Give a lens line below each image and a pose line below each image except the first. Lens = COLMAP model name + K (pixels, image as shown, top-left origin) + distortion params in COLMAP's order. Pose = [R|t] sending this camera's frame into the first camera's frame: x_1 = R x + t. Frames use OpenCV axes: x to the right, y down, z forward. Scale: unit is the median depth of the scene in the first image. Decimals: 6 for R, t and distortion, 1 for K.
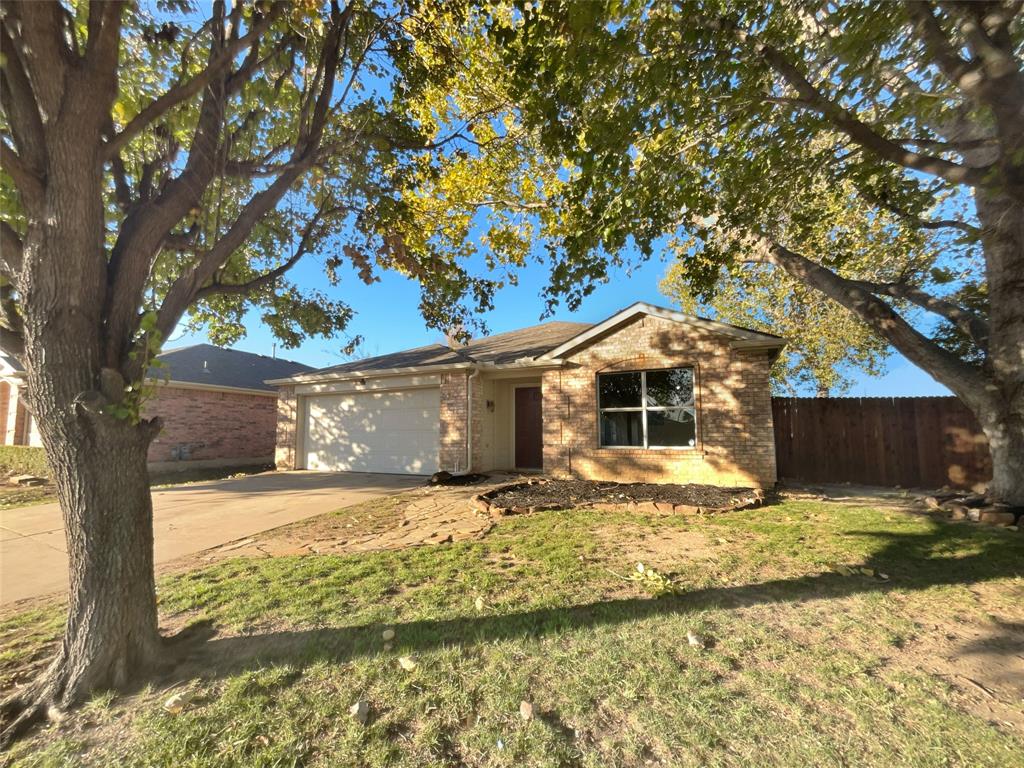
lens RADIAL K [[416.4, 0, 512.7], [0, 416.4, 386.0], [0, 0, 1]] dist [-0.008067, -0.001989]
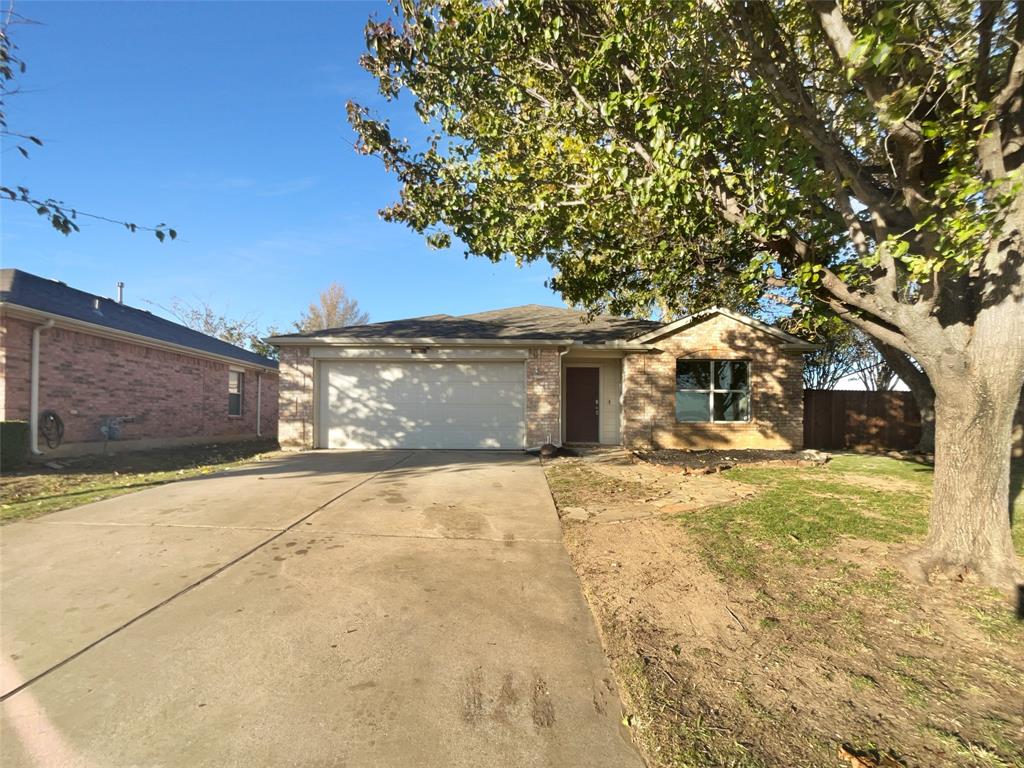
lens RADIAL K [[416.4, 0, 511.2], [0, 416.4, 388.2], [0, 0, 1]] dist [-0.008067, -0.001989]
pose [[0.903984, 0.039039, 0.425779, -0.744186], [-0.060632, 0.997464, 0.037275, 0.036812], [-0.423244, -0.059512, 0.904059, 0.127479]]
